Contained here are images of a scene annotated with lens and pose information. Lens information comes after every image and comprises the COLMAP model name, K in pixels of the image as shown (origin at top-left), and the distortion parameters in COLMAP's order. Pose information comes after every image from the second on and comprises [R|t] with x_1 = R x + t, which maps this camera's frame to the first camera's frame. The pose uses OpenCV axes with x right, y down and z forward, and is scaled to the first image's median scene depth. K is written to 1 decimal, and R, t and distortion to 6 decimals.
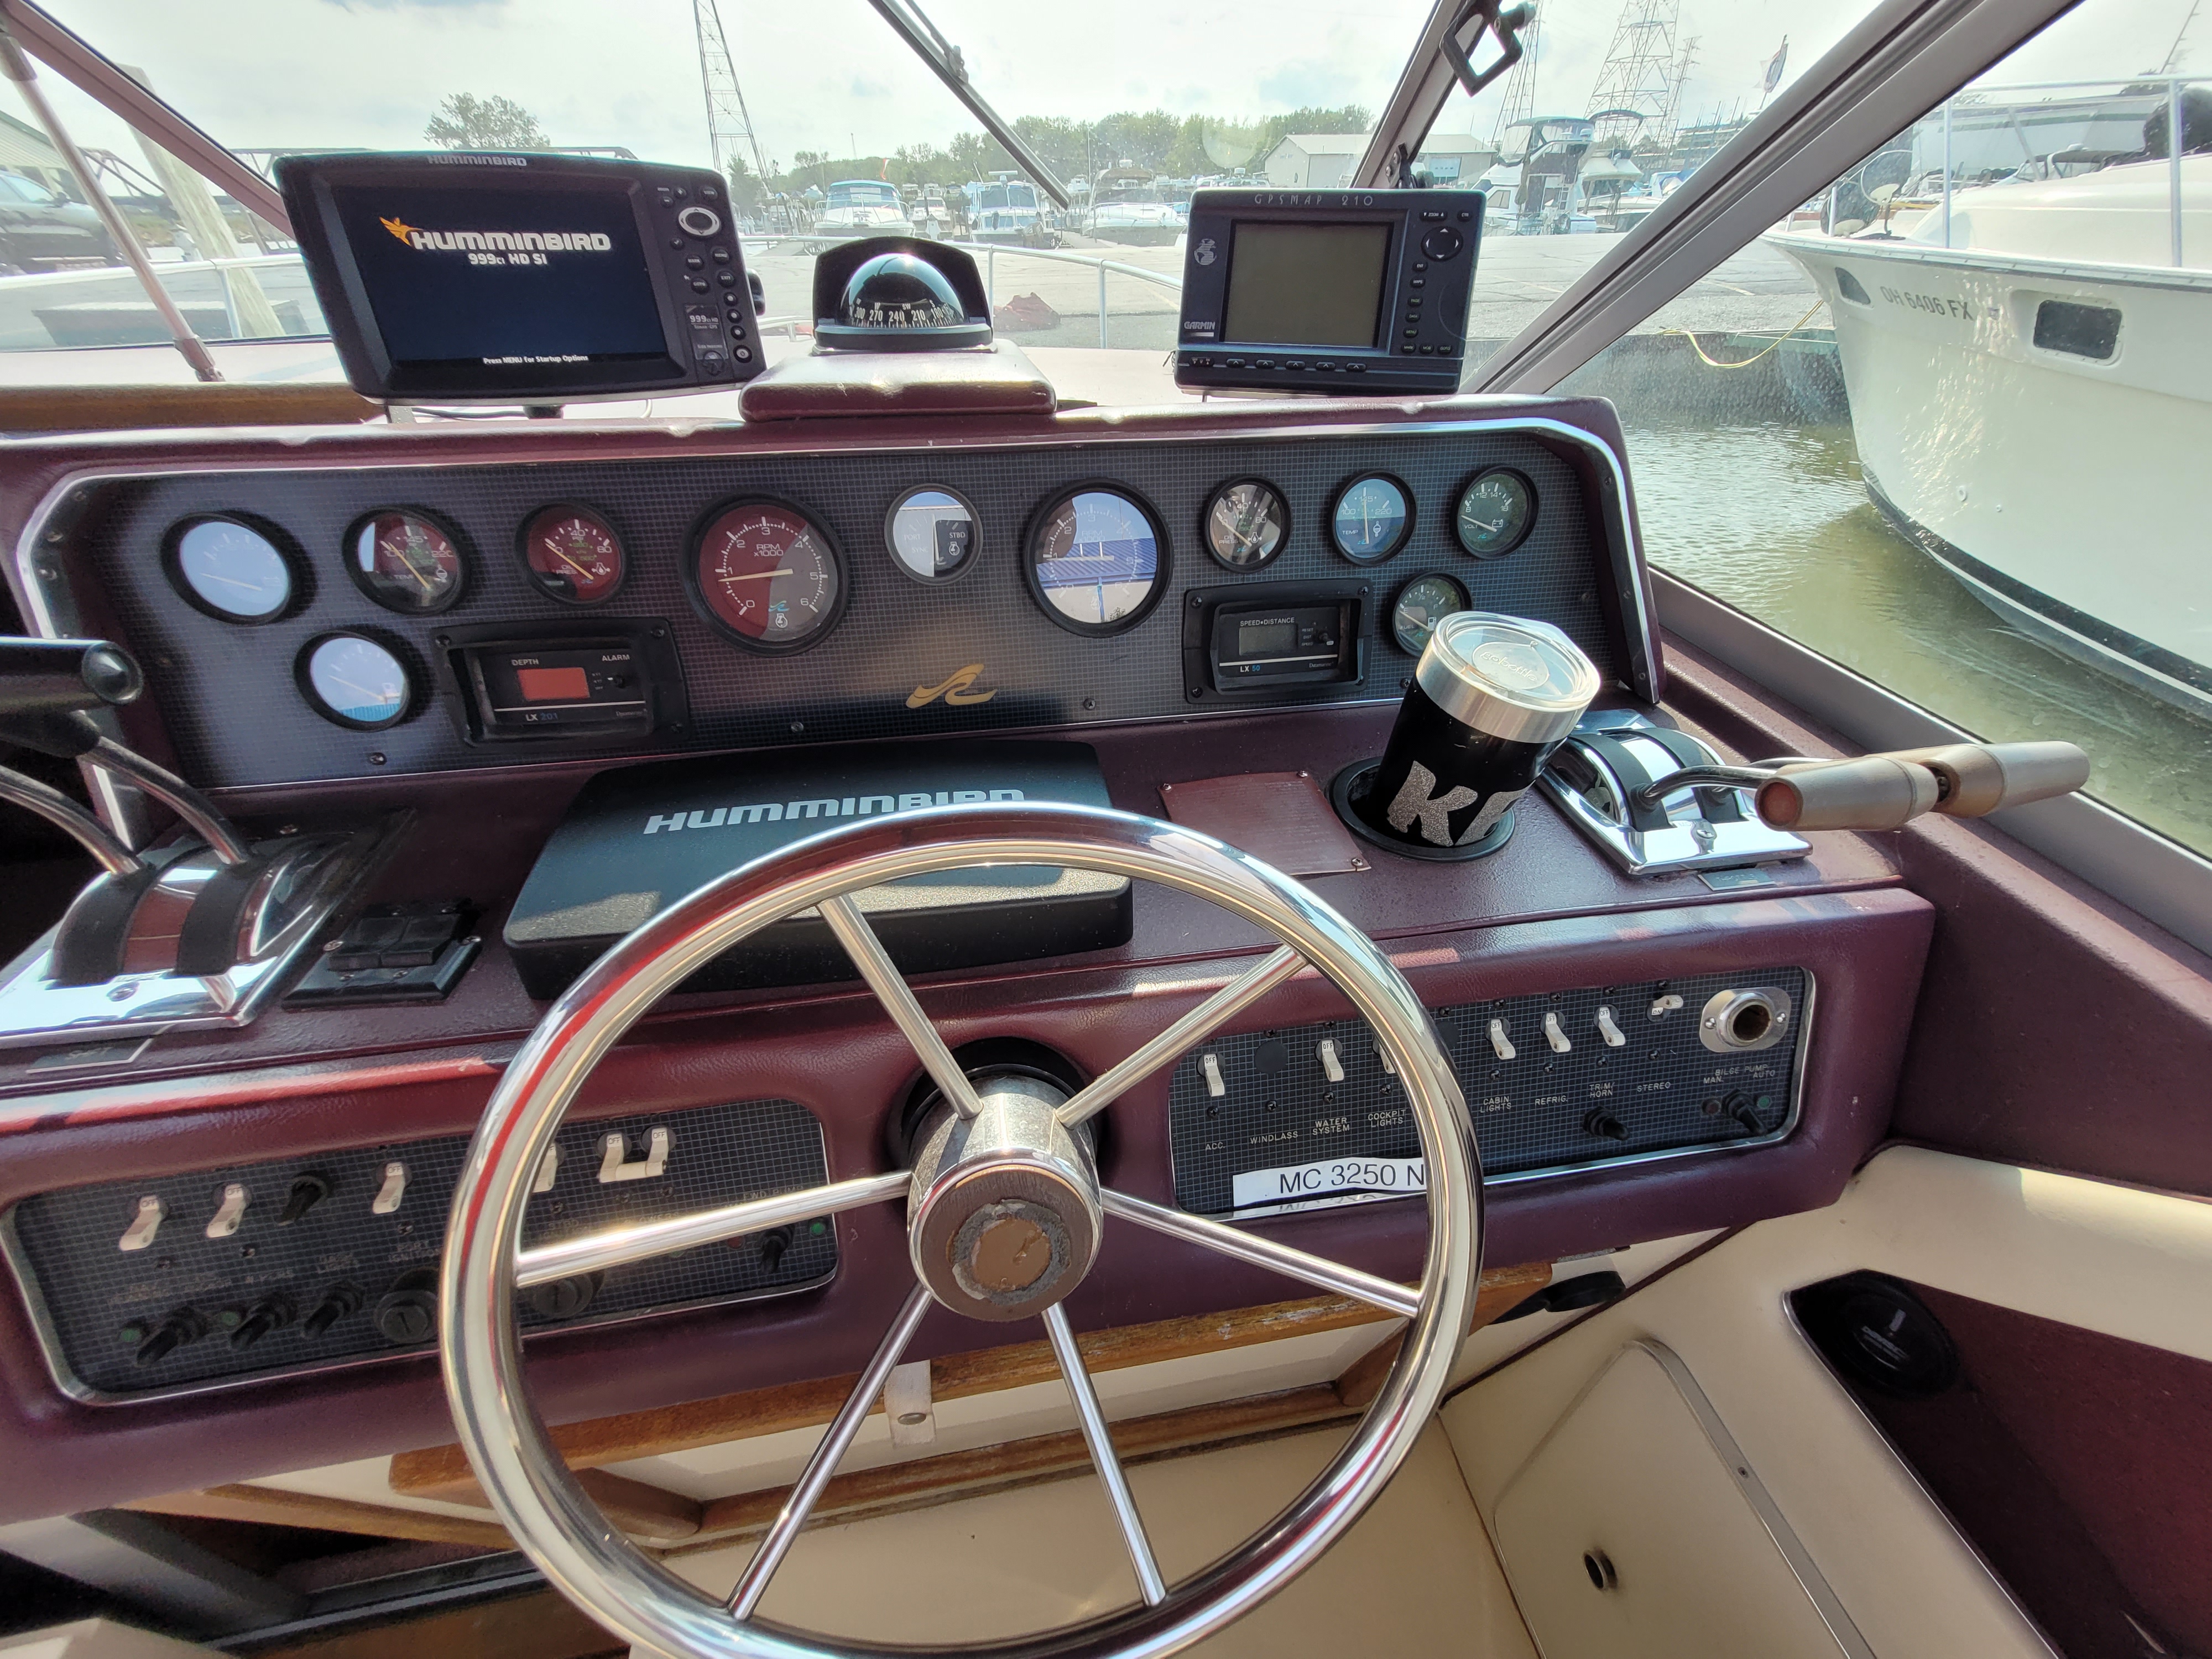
lens RADIAL K [[870.5, 0, 1120.2], [0, 870.5, 846.7], [0, 0, 1]] dist [0.002302, 0.000778]
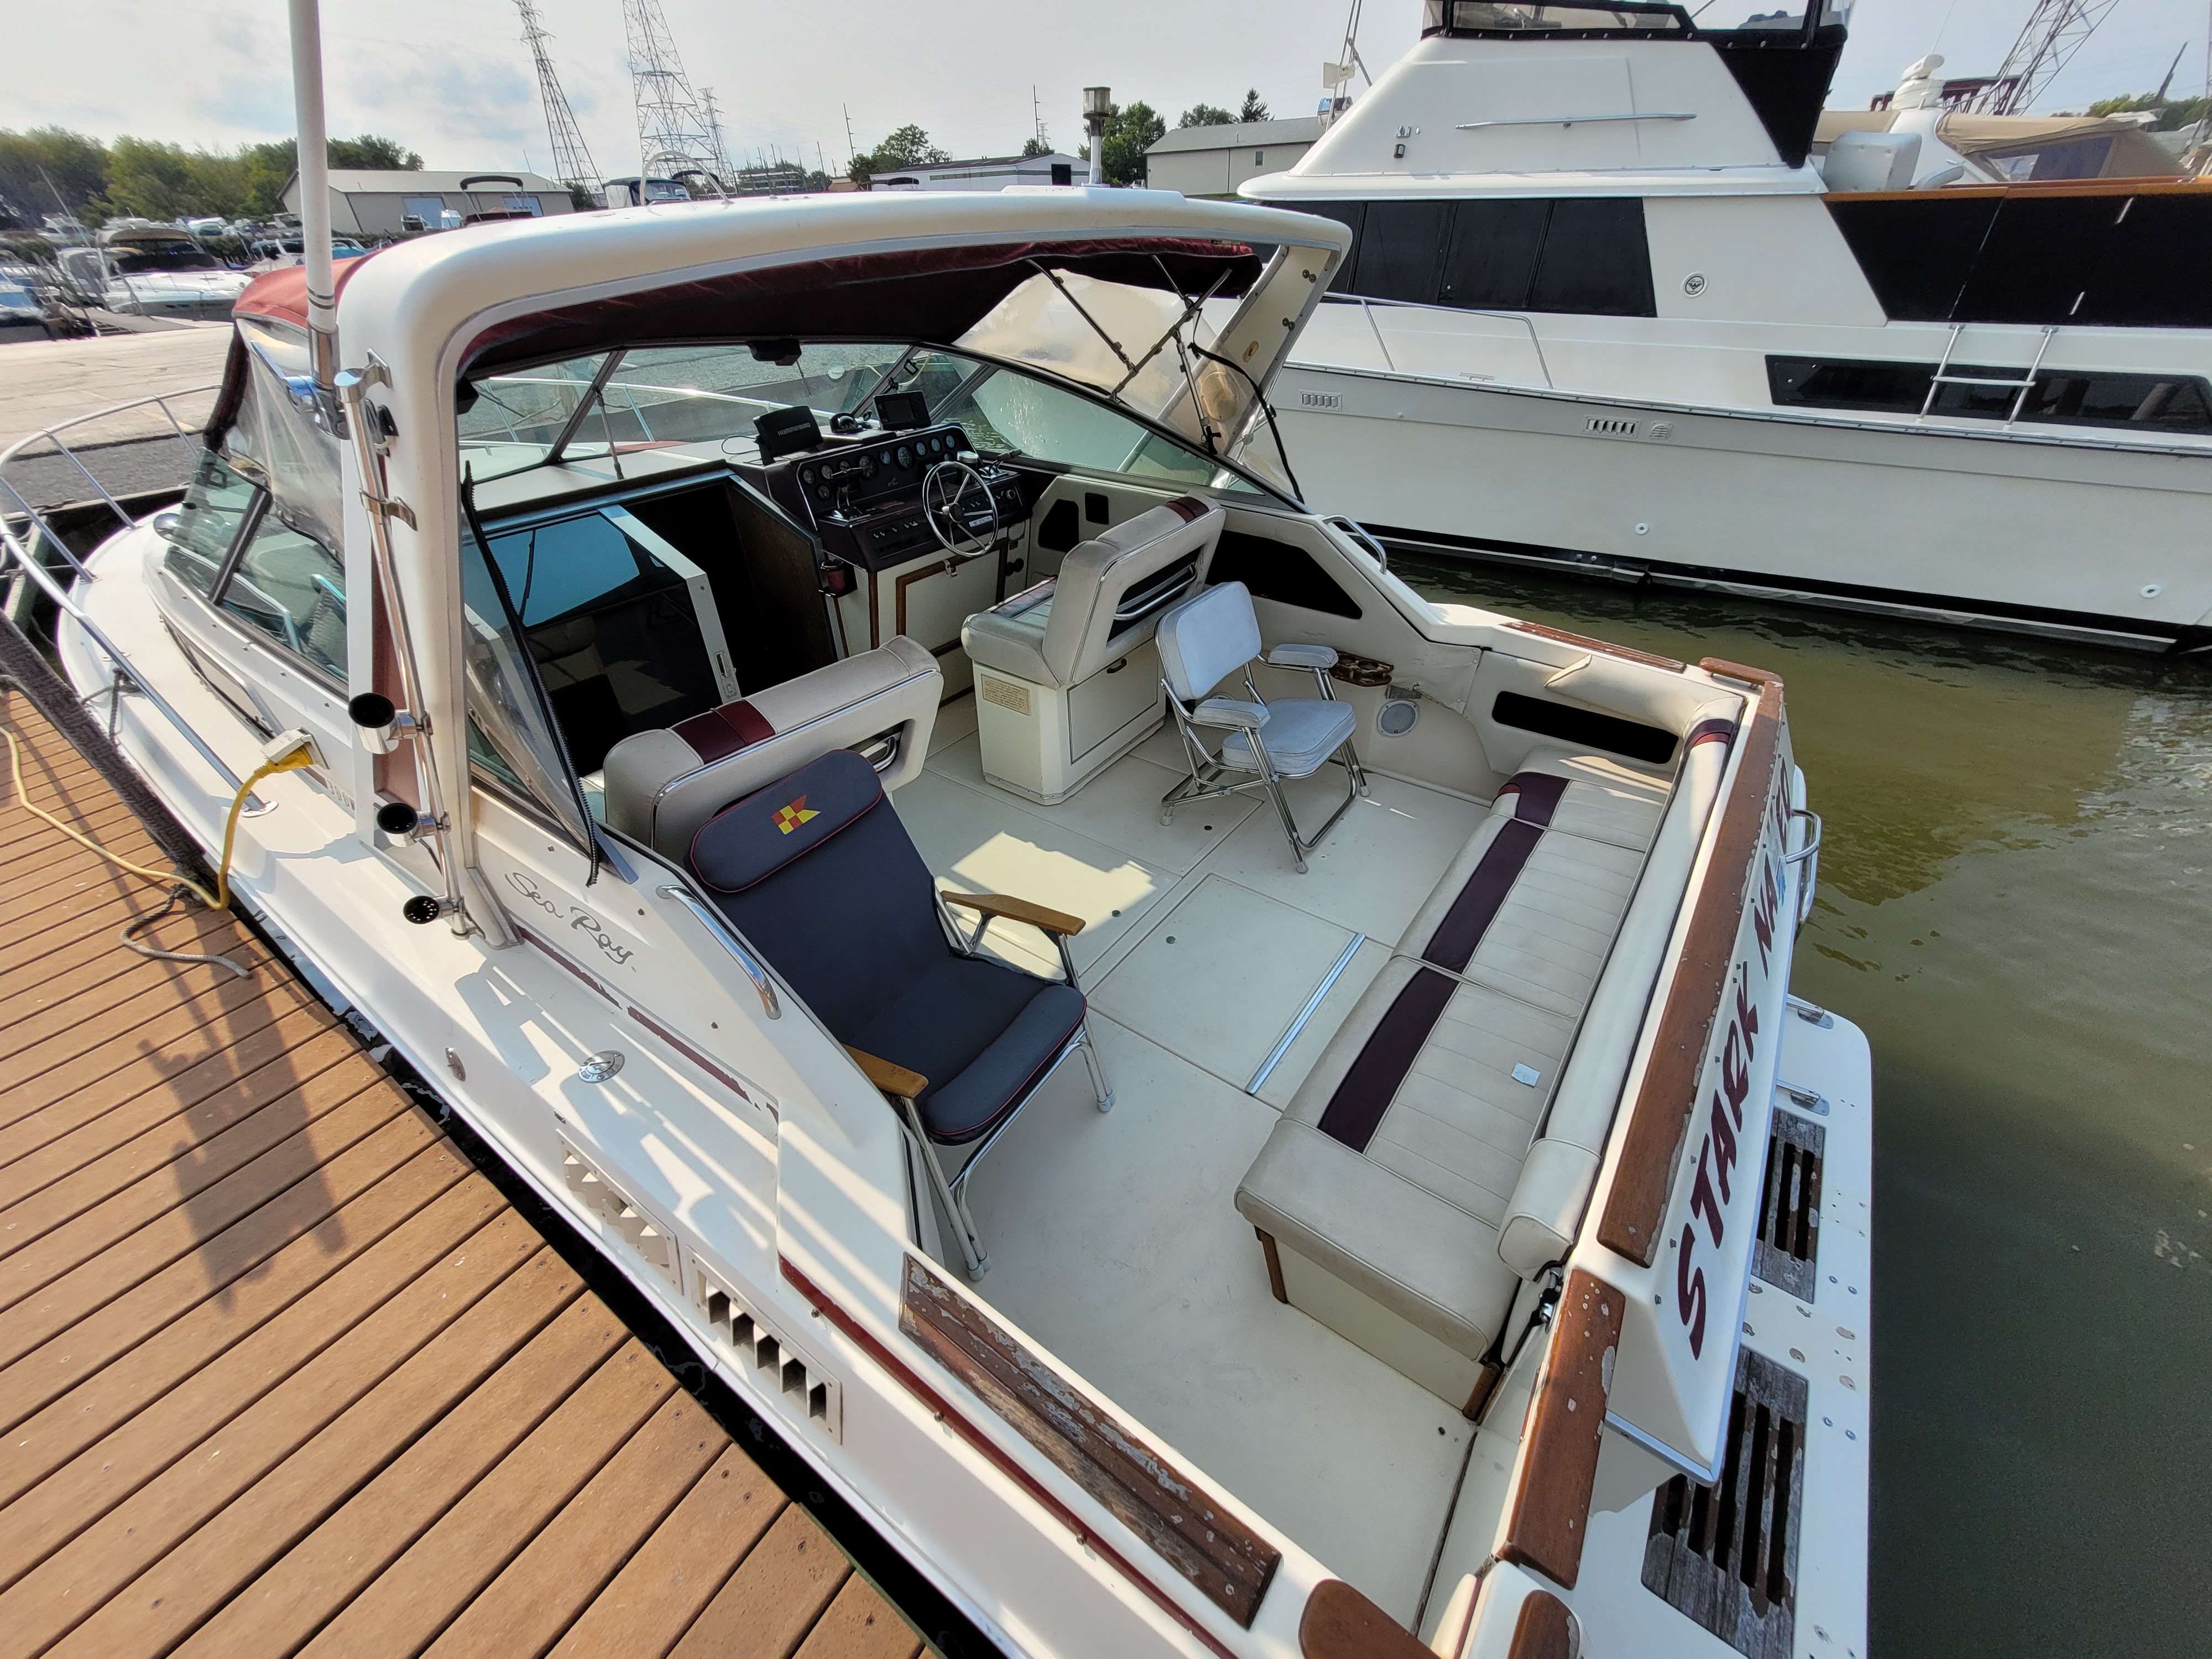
lens RADIAL K [[870.5, 0, 1111.7], [0, 870.5, 866.3], [0, 0, 1]] dist [0.002302, 0.000778]
pose [[0.702354, -0.436560, 0.562241, -0.677731], [0.439552, 0.887265, 0.139839, 0.371725], [-0.559905, 0.148917, 0.815065, -0.814398]]
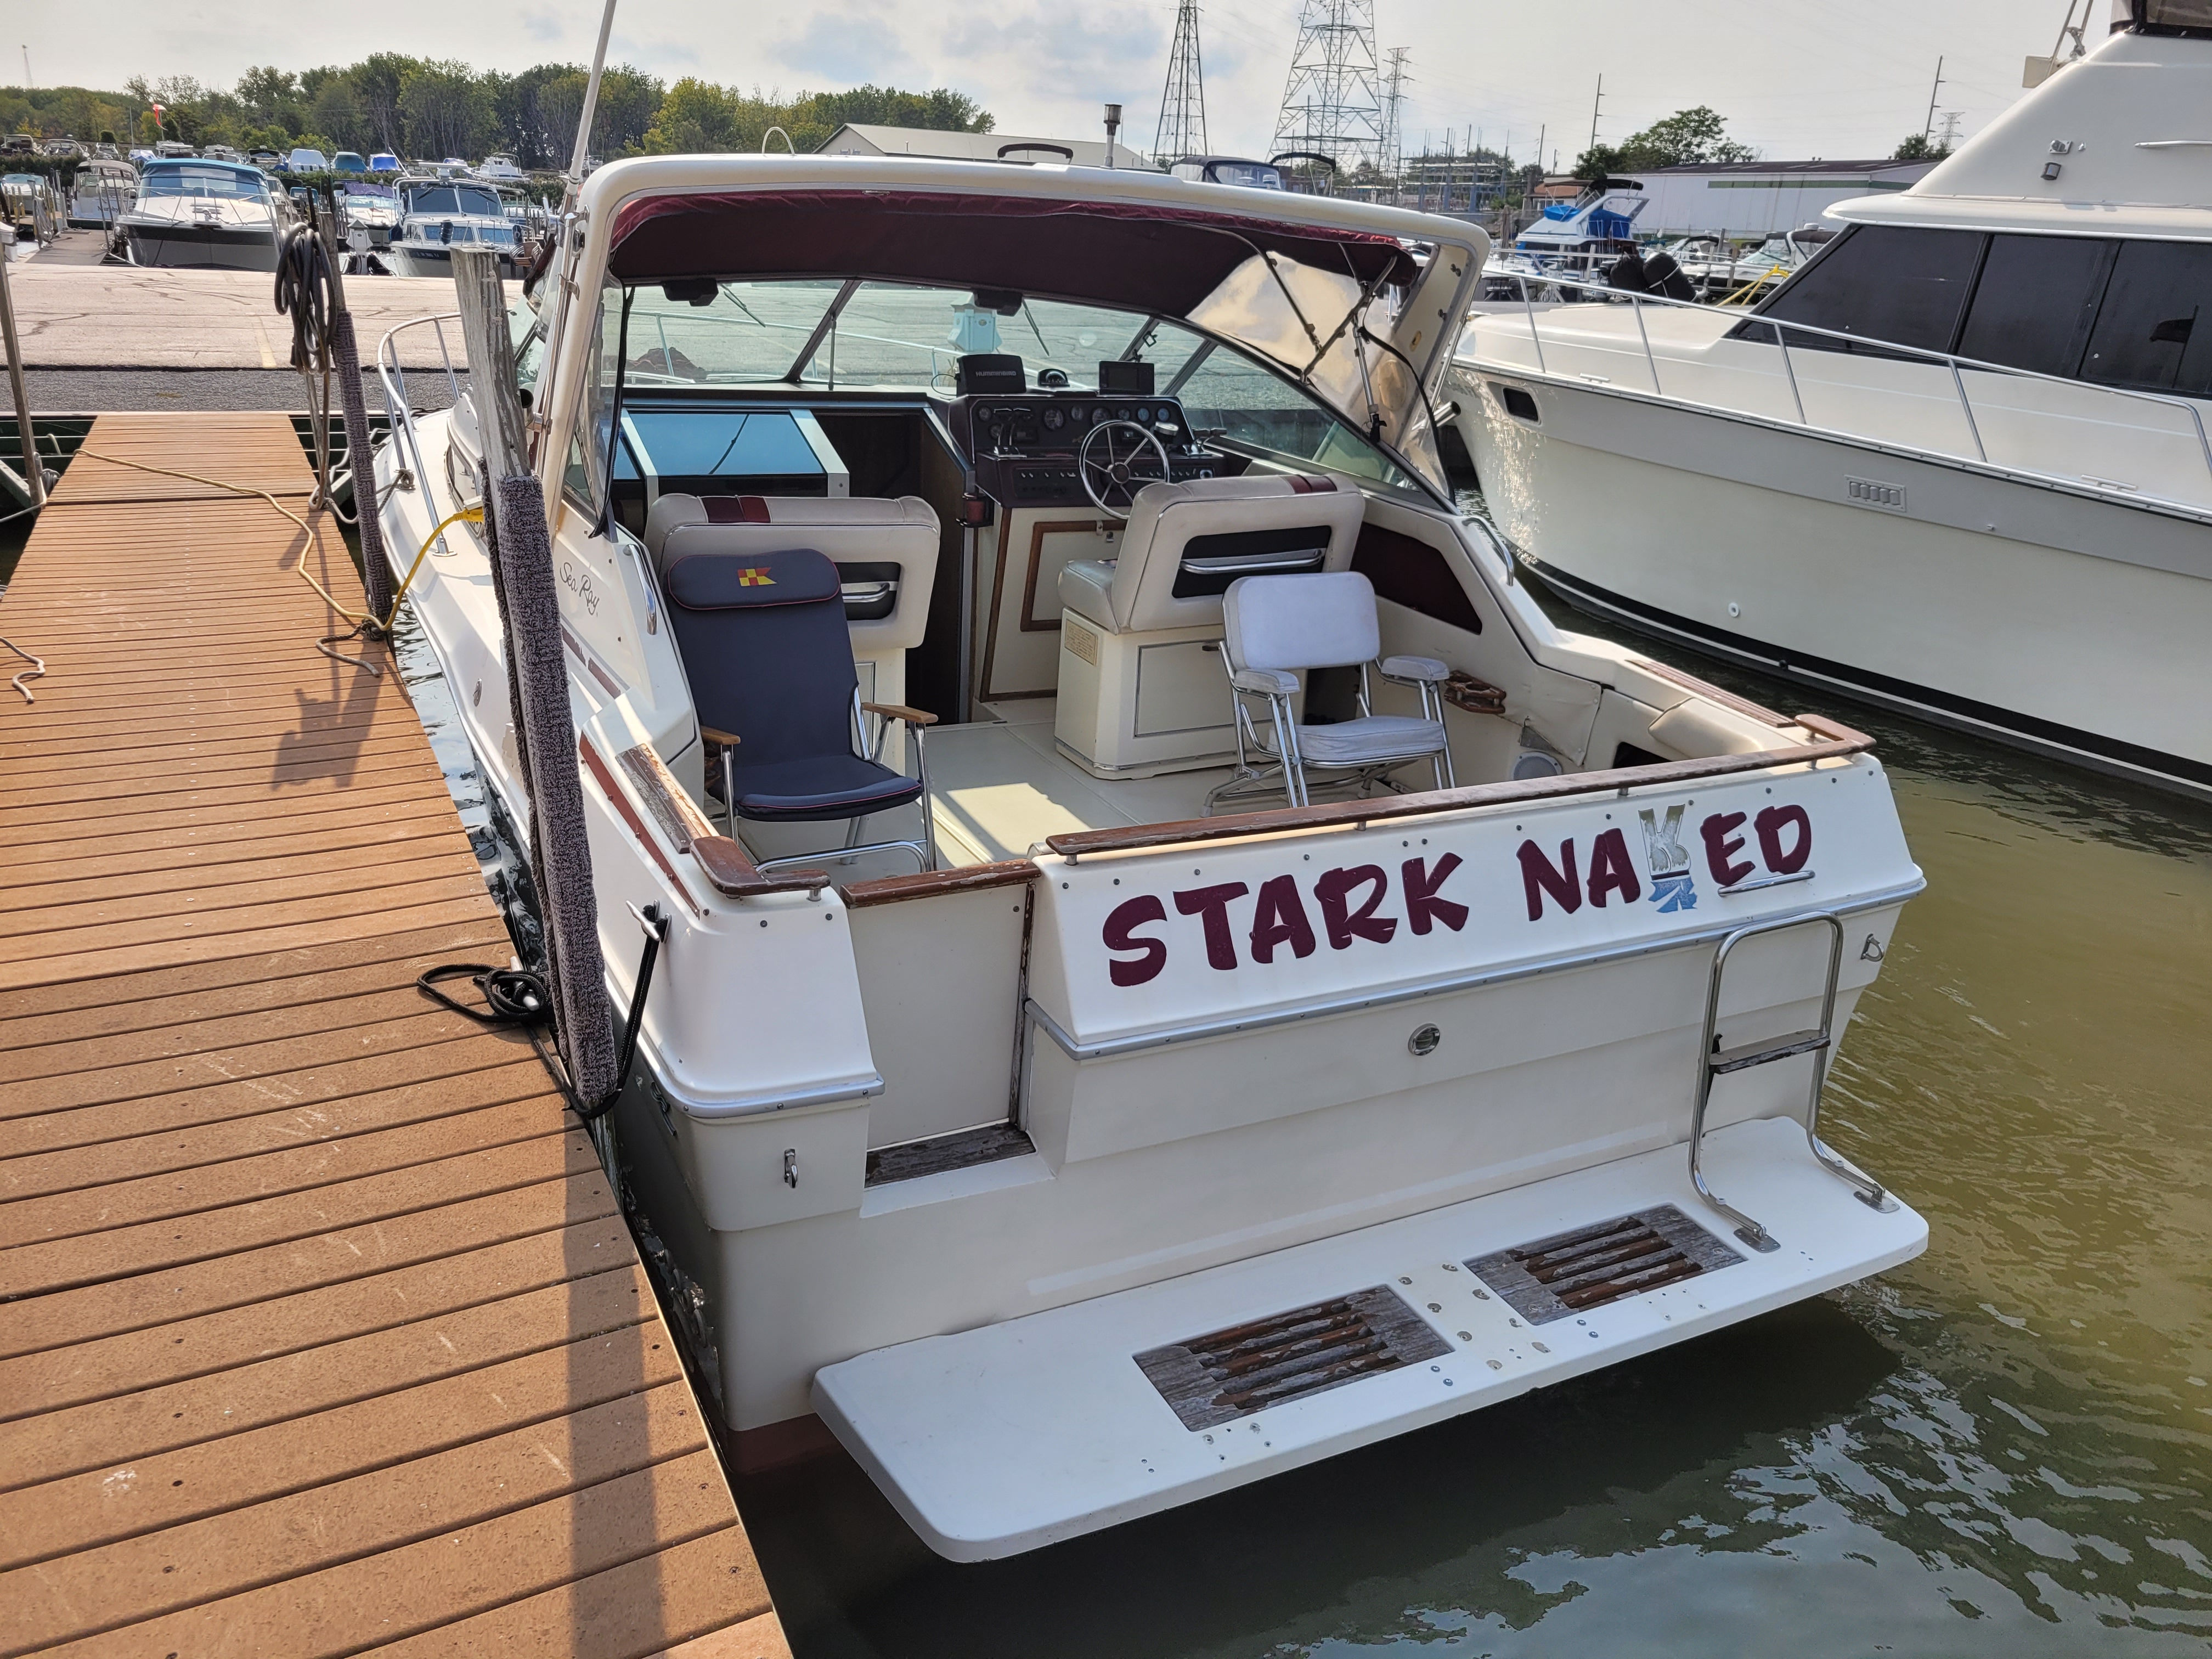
lens RADIAL K [[1715.7, 0, 1117.6], [0, 1715.7, 910.0], [0, 0, 1]] dist [0.064567, -0.020450]
pose [[0.953159, -0.063520, 0.295724, -0.640365], [0.134840, 0.964407, -0.227459, 0.991382], [-0.270750, 0.256680, 0.927798, -1.611611]]
